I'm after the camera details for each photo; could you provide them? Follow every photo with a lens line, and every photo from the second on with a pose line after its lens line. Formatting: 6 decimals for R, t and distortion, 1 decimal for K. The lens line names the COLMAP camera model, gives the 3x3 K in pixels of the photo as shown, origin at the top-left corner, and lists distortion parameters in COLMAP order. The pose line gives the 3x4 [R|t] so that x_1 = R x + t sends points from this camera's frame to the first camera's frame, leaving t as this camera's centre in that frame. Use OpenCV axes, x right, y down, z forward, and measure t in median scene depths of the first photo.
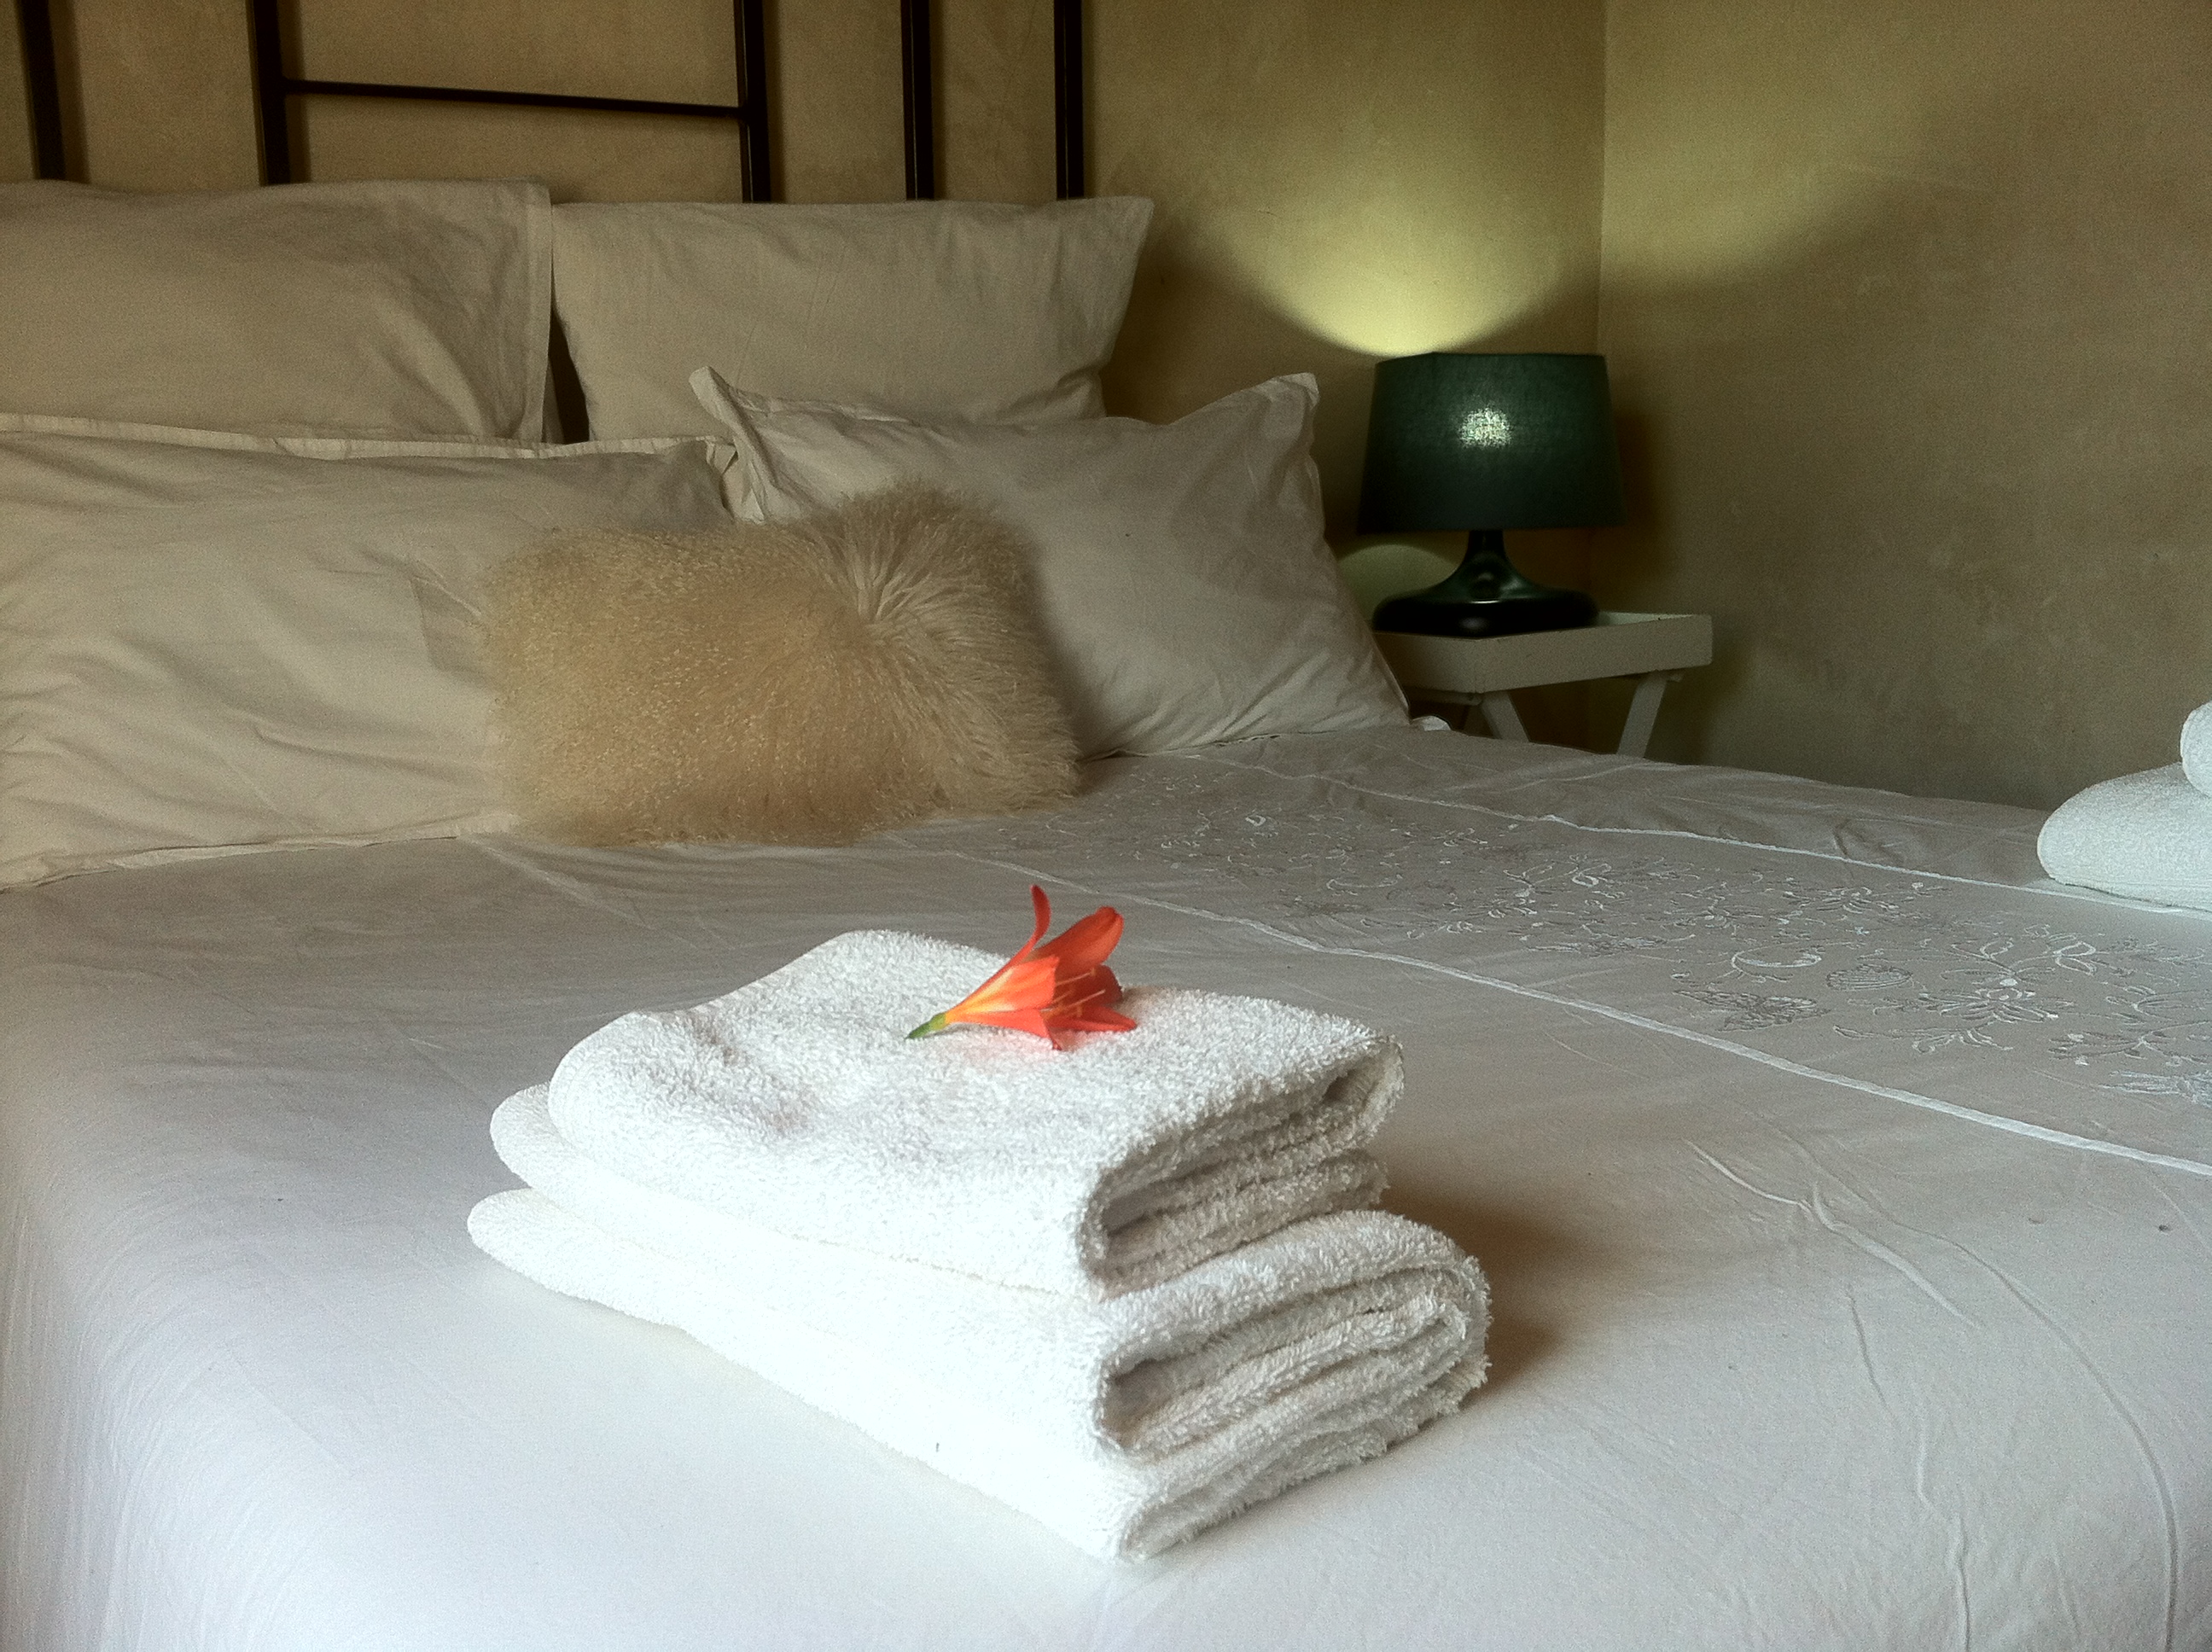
lens RADIAL K [[2101.9, 0, 1146.4], [0, 2101.9, 823.4], [0, 0, 1]] dist [0.108130, -0.314826]
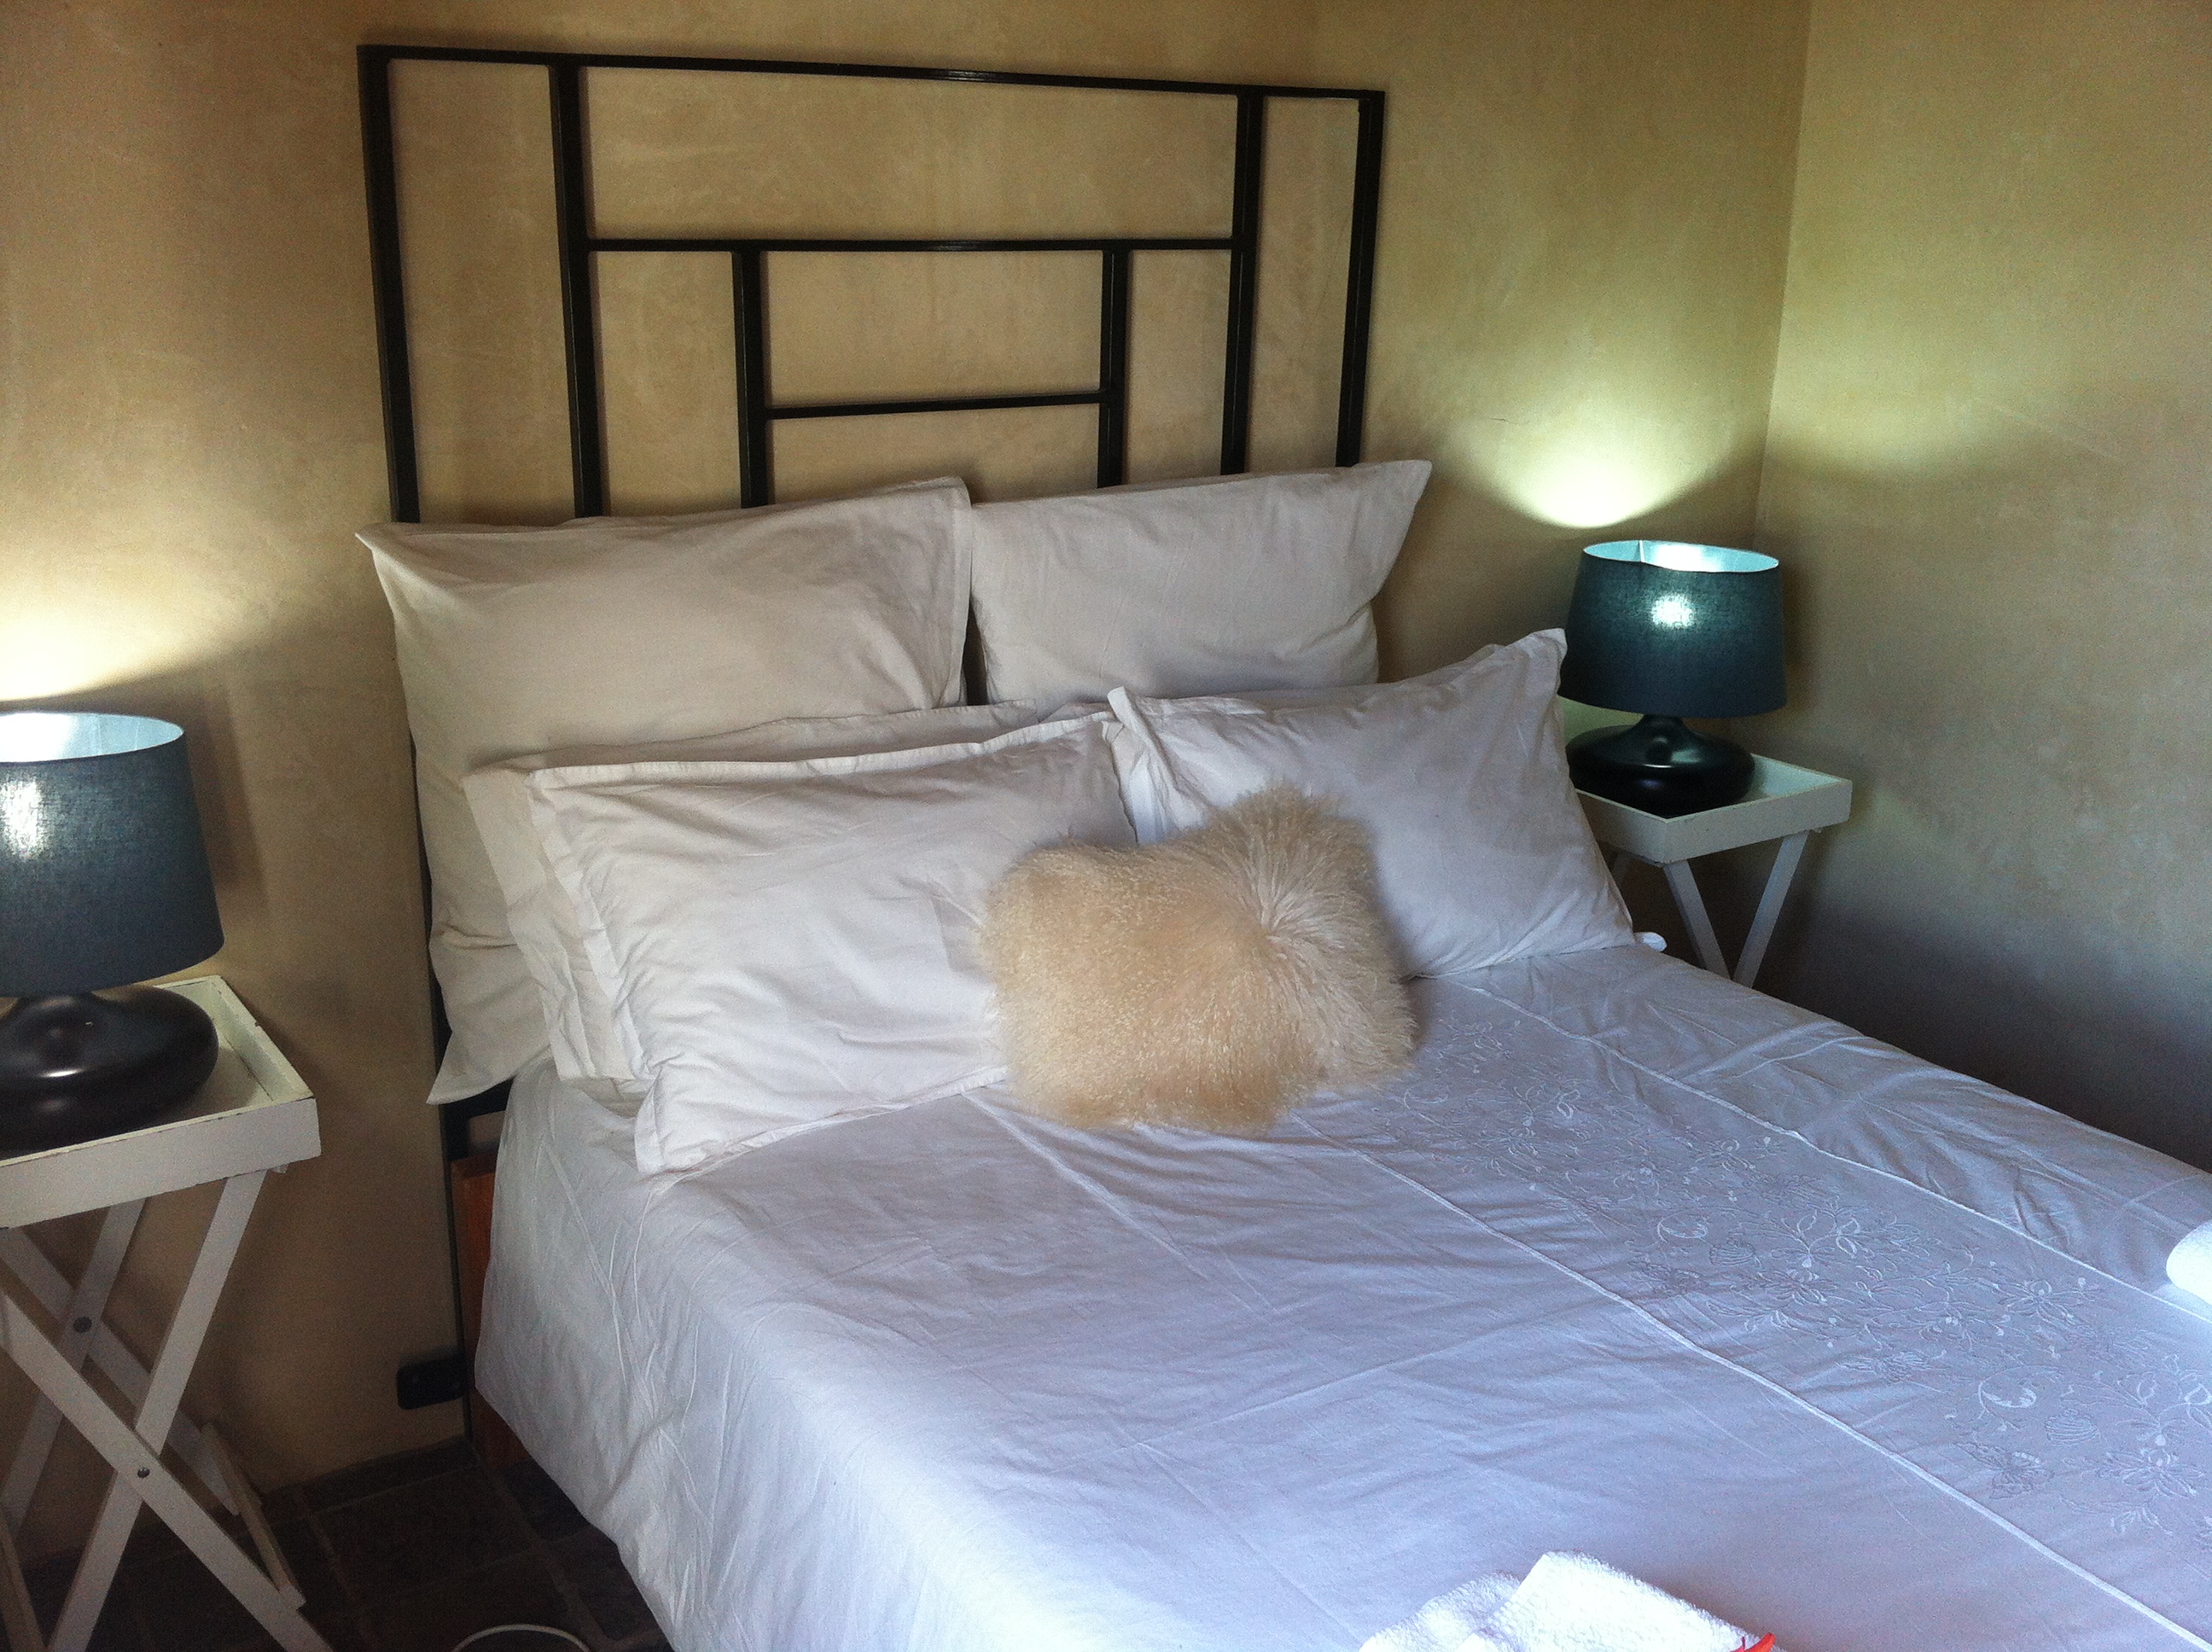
lens RADIAL K [[2101.9, 0, 1146.4], [0, 2101.9, 823.4], [0, 0, 1]] dist [0.108130, -0.314826]
pose [[0.999030, 0.038599, 0.021198, -0.204527], [-0.041140, 0.989771, 0.136602, -0.290127], [-0.015709, -0.137342, 0.990399, -0.242840]]
